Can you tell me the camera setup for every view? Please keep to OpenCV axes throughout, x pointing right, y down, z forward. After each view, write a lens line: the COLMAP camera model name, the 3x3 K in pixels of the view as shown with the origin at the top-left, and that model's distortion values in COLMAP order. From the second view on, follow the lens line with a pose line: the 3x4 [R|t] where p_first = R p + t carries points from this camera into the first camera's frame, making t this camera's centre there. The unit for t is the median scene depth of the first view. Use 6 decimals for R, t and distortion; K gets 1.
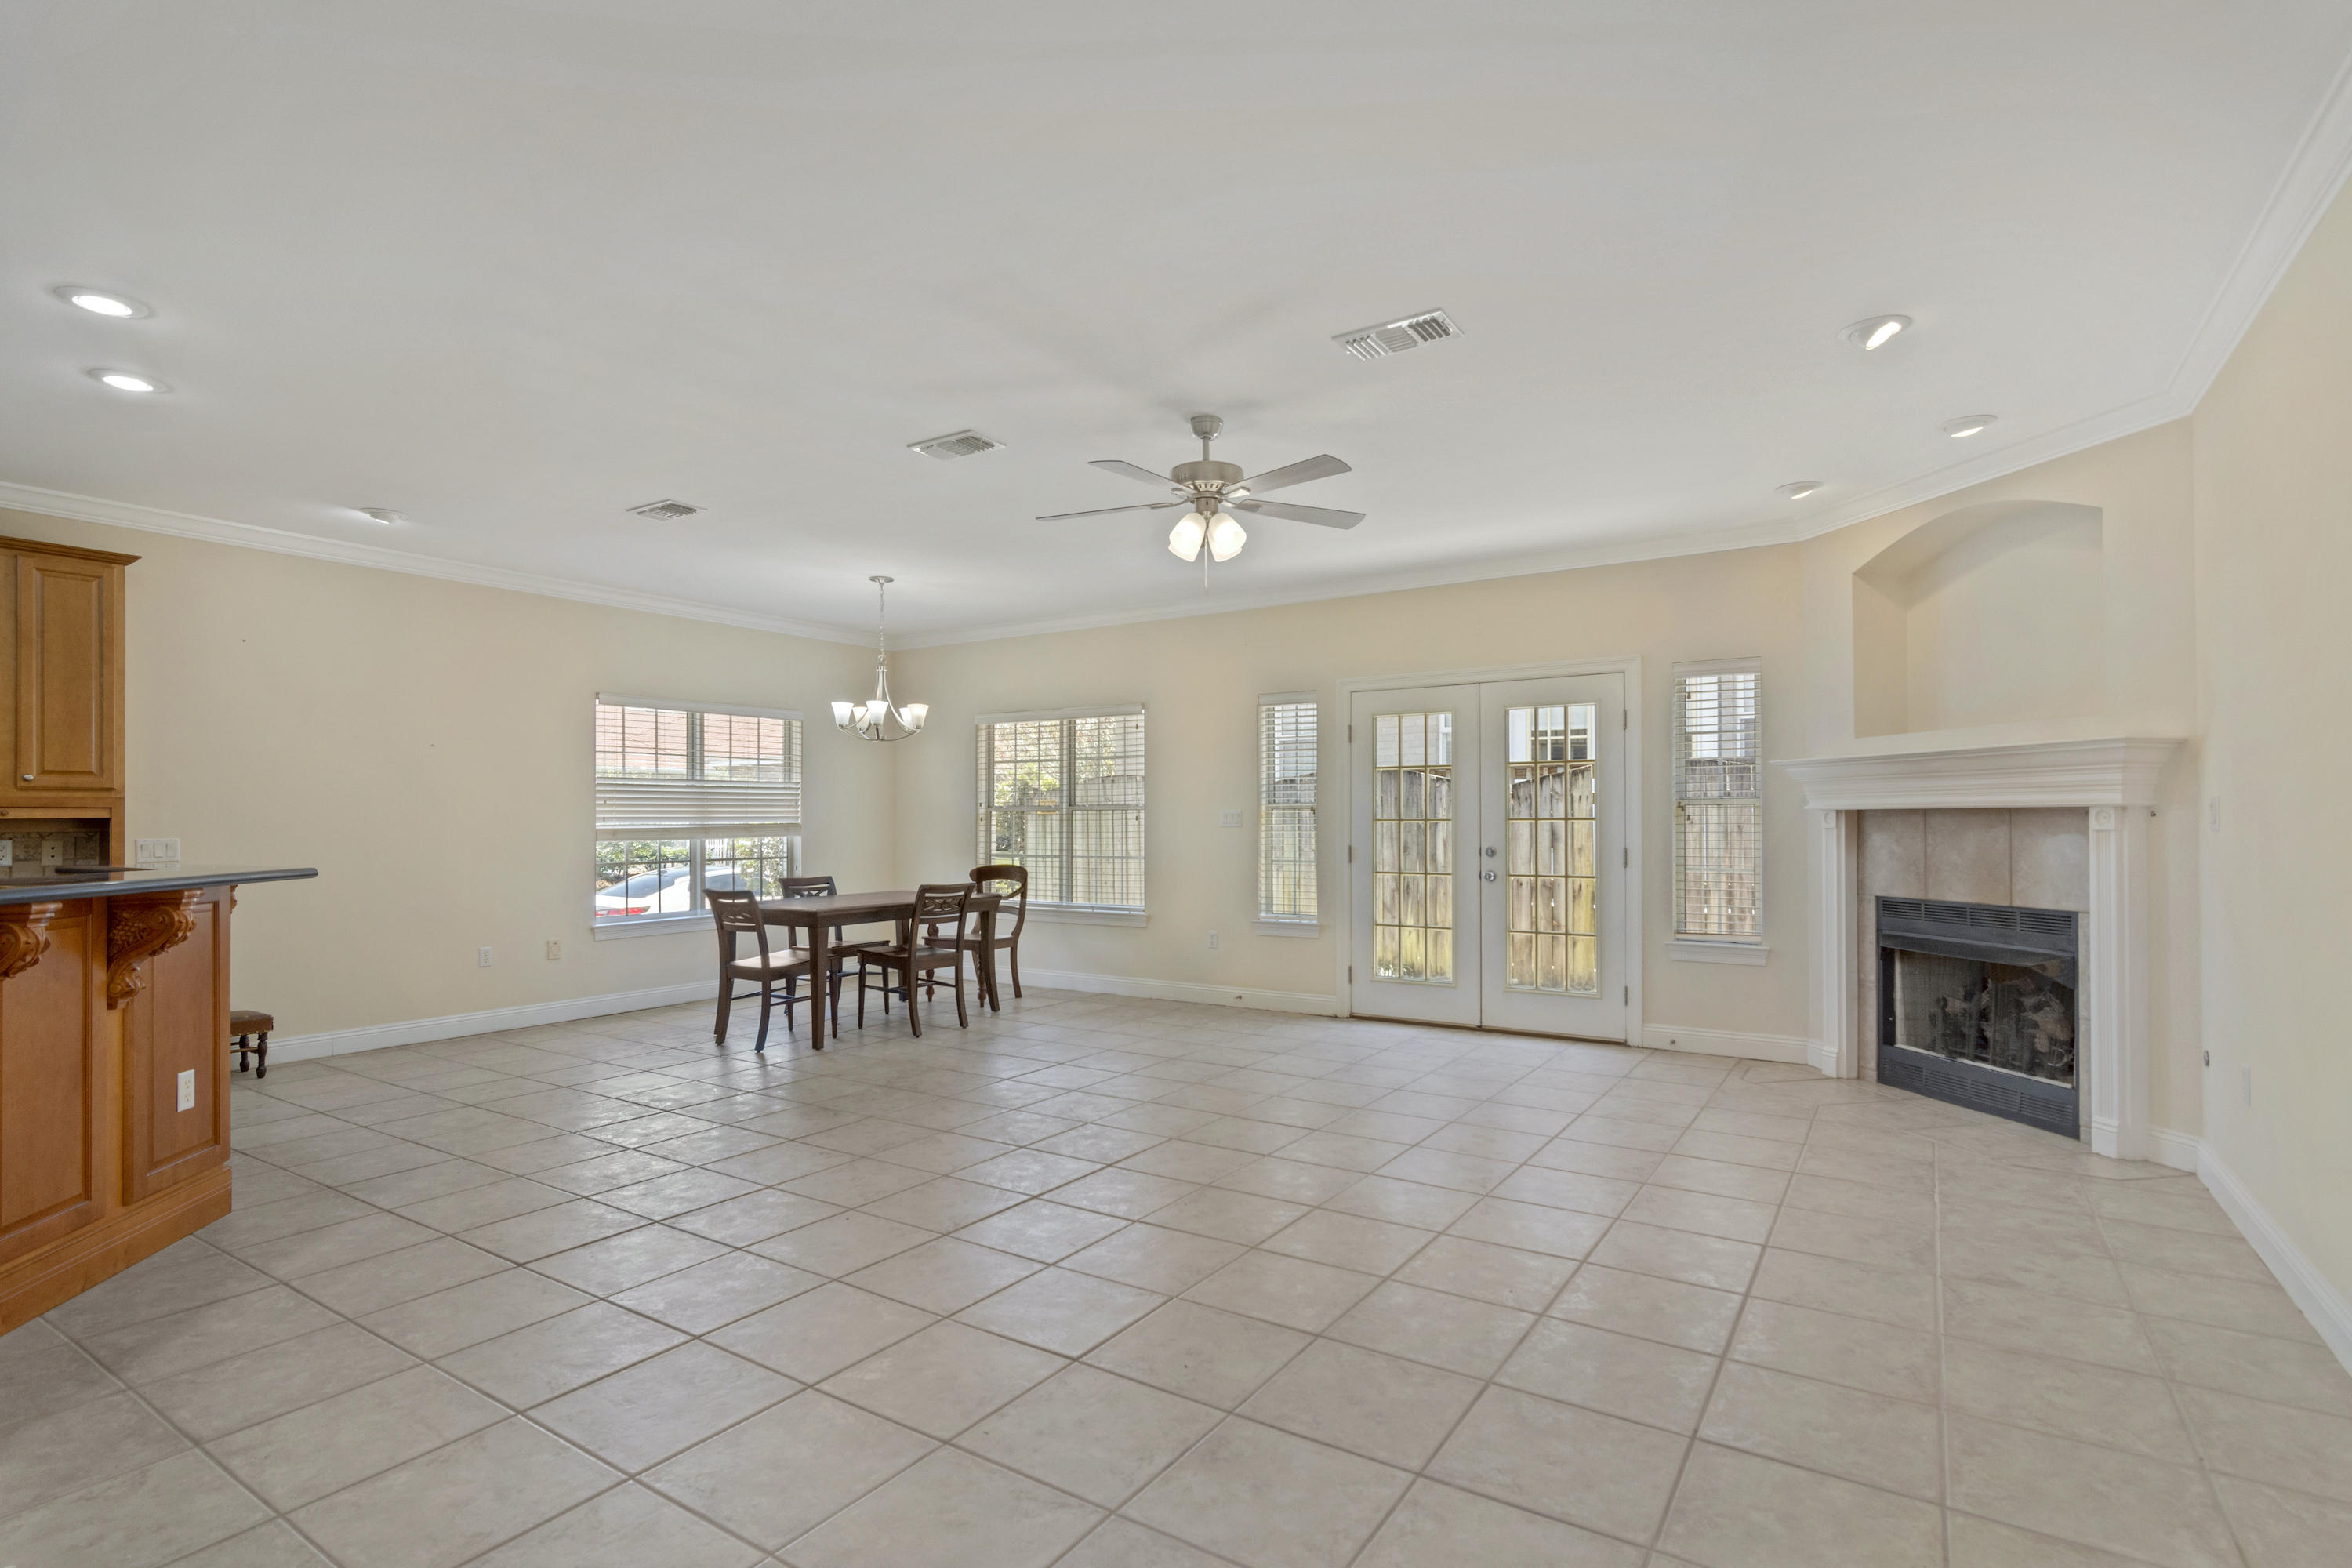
lens RADIAL K [[1125.0, 0, 1187.5], [0, 1125.0, 808.4], [0, 0, 1]] dist [0.001343, 0.000031]
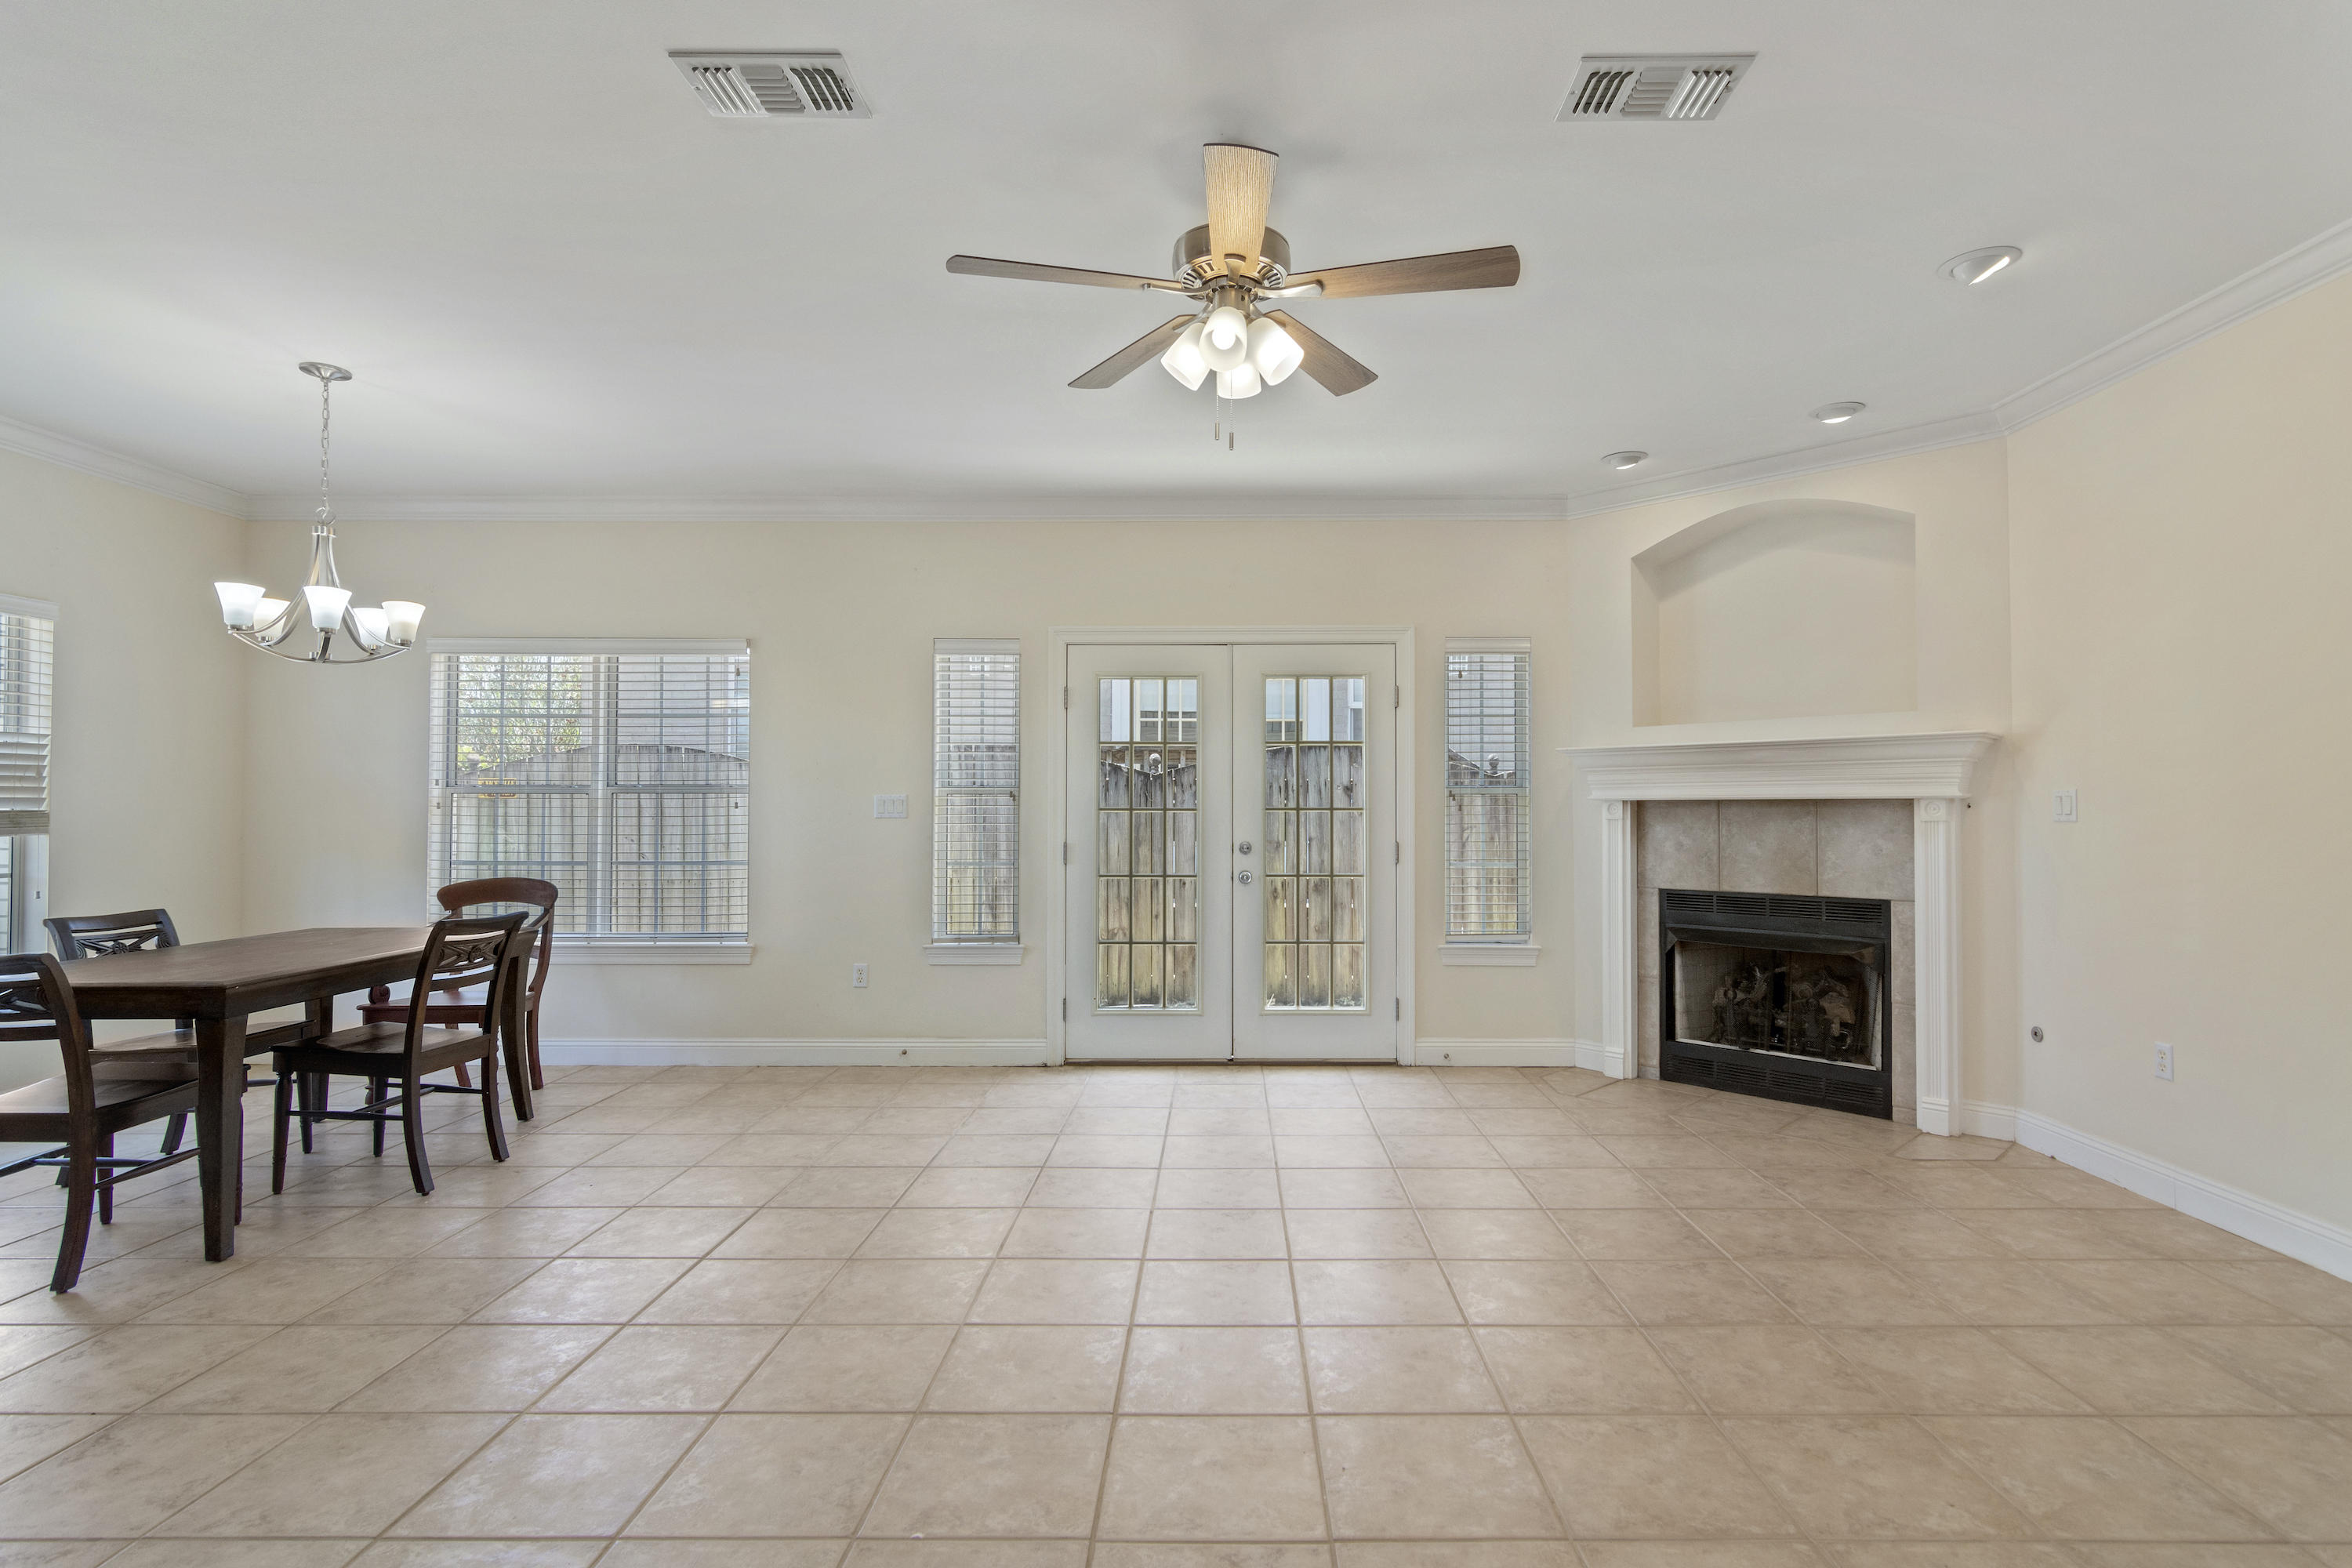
lens RADIAL K [[1125.0, 0, 1140.3], [0, 1125.0, 791.6], [0, 0, 1]] dist [0.001343, 0.000031]
pose [[0.846165, 0.012457, 0.532776, -0.253738], [-0.008604, 0.999916, -0.009714, 0.005961], [-0.532852, 0.003635, 0.846201, 0.356347]]
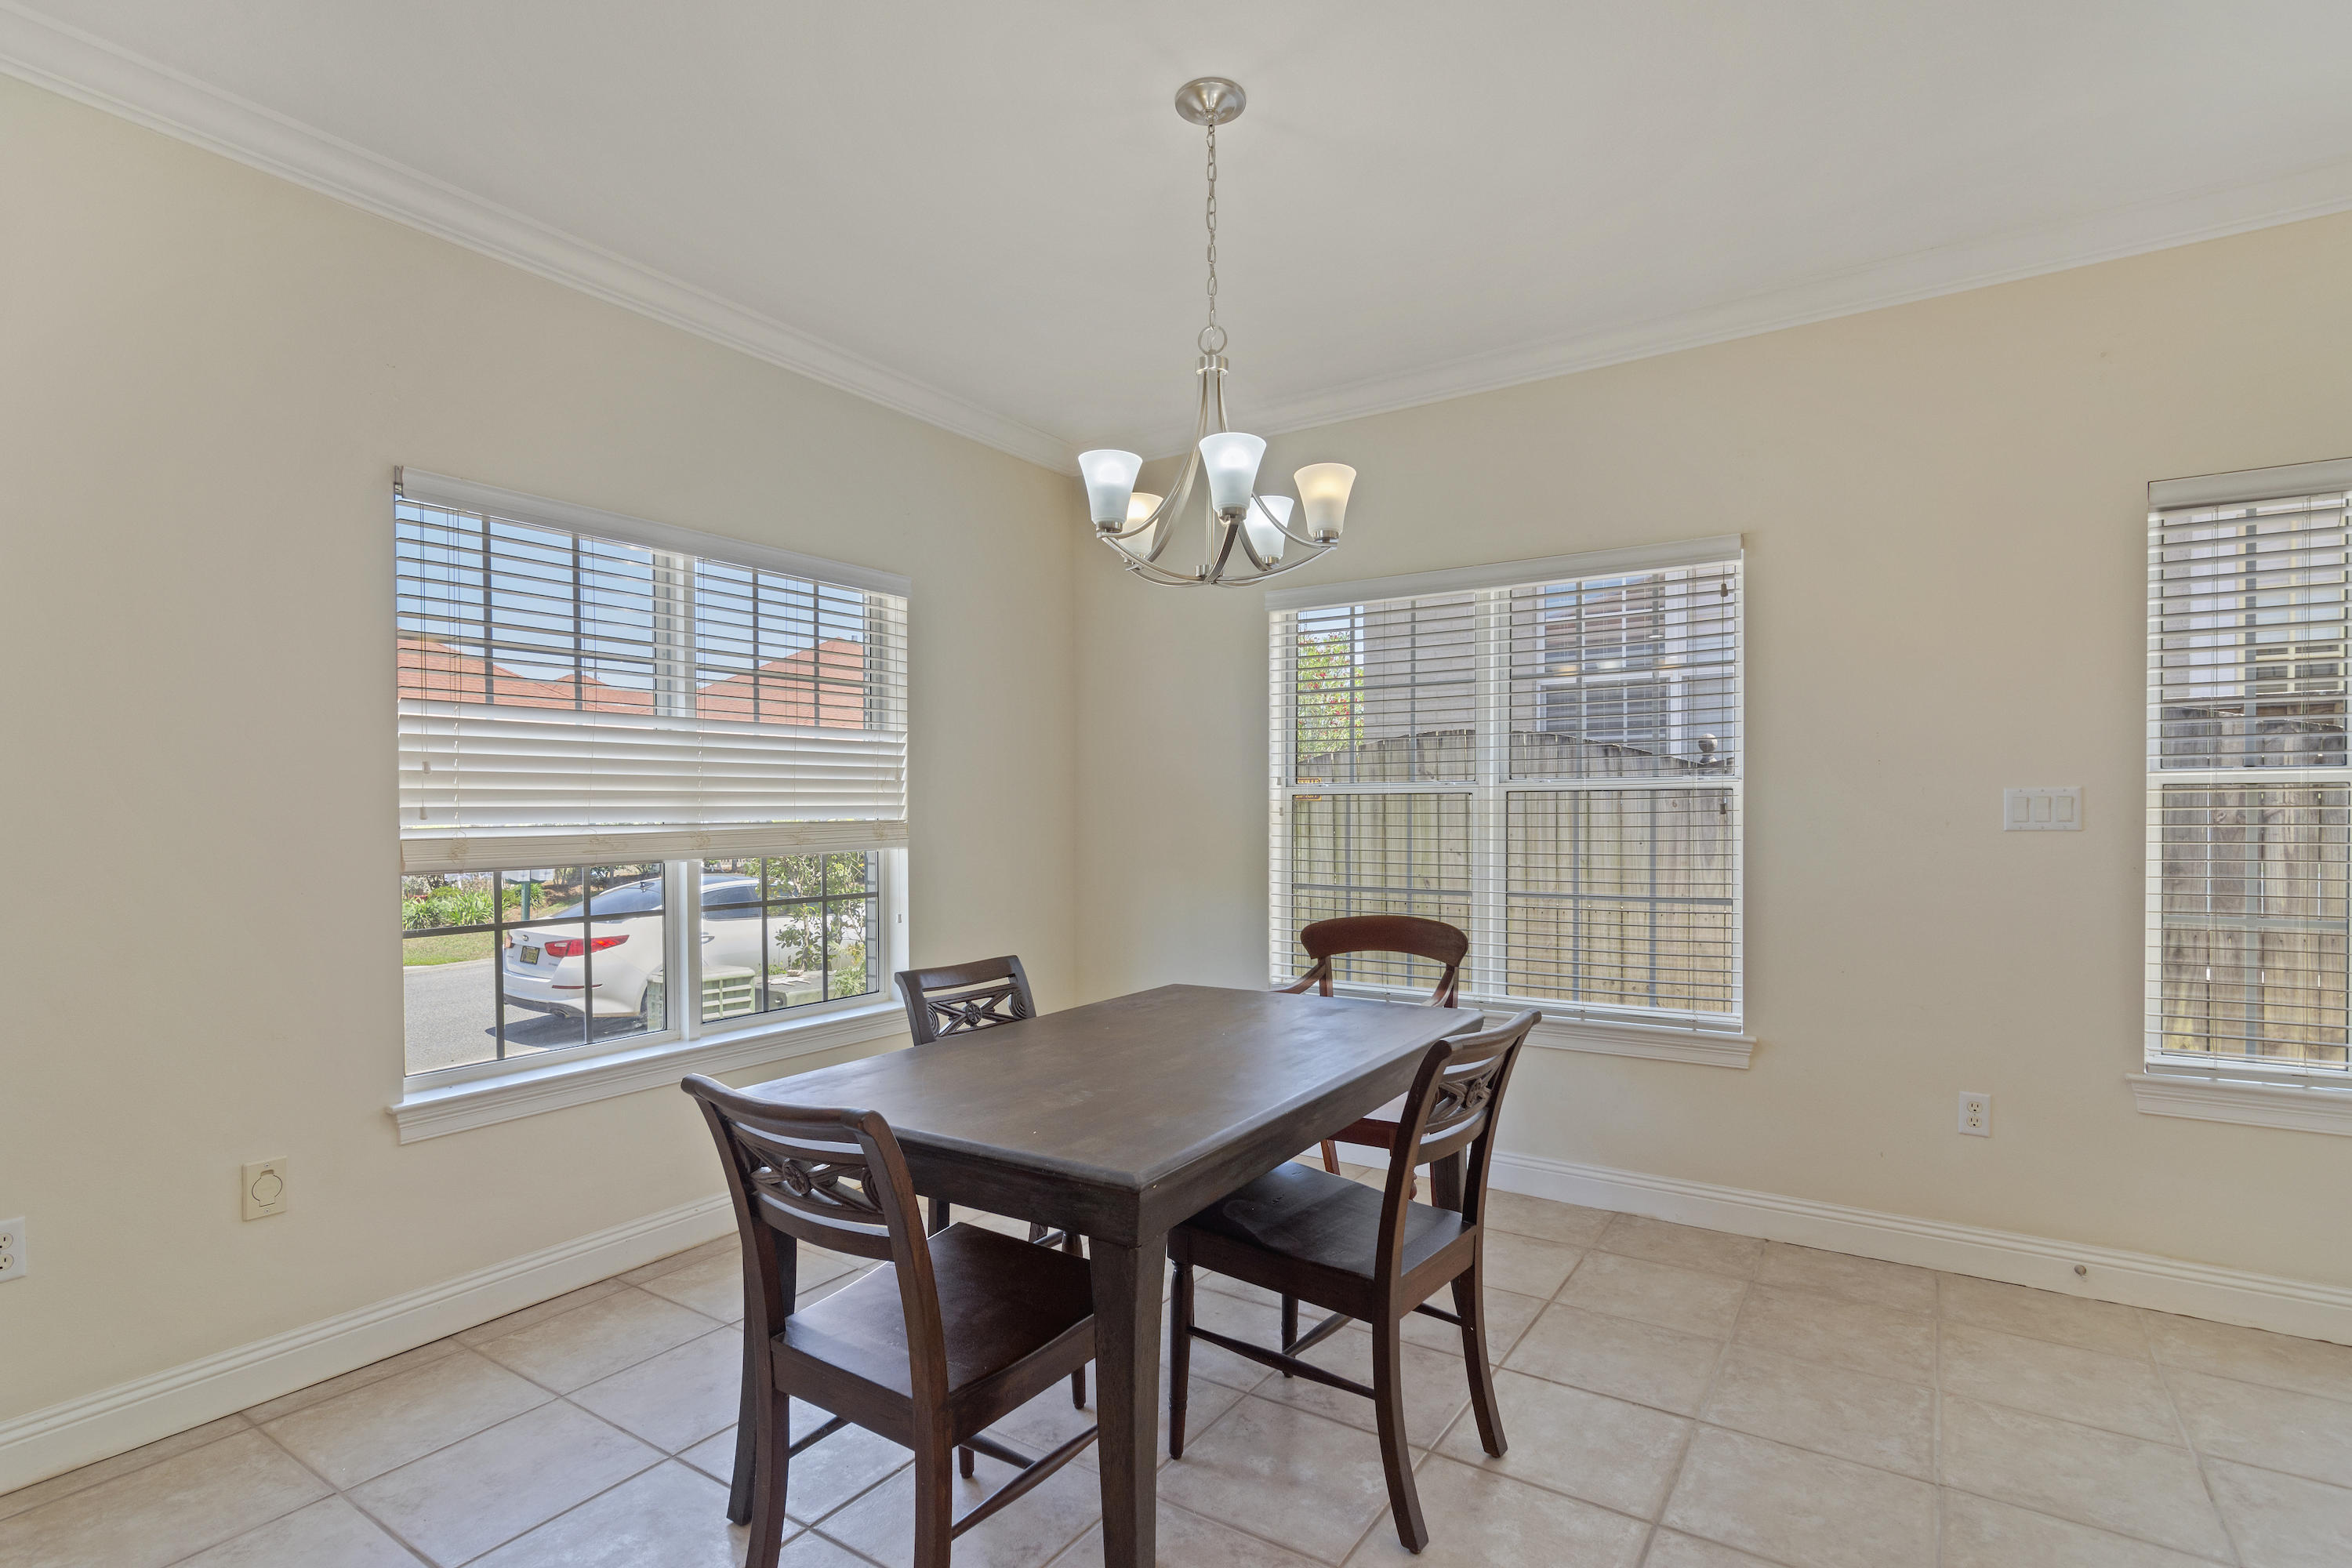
lens RADIAL K [[1125.0, 0, 1142.0], [0, 1125.0, 803.7], [0, 0, 1]] dist [0.001343, 0.000031]
pose [[0.999734, -0.002602, -0.022930, -0.322620], [0.002580, 0.999996, -0.001004, 0.008211], [0.022932, 0.000944, 0.999737, 0.750178]]
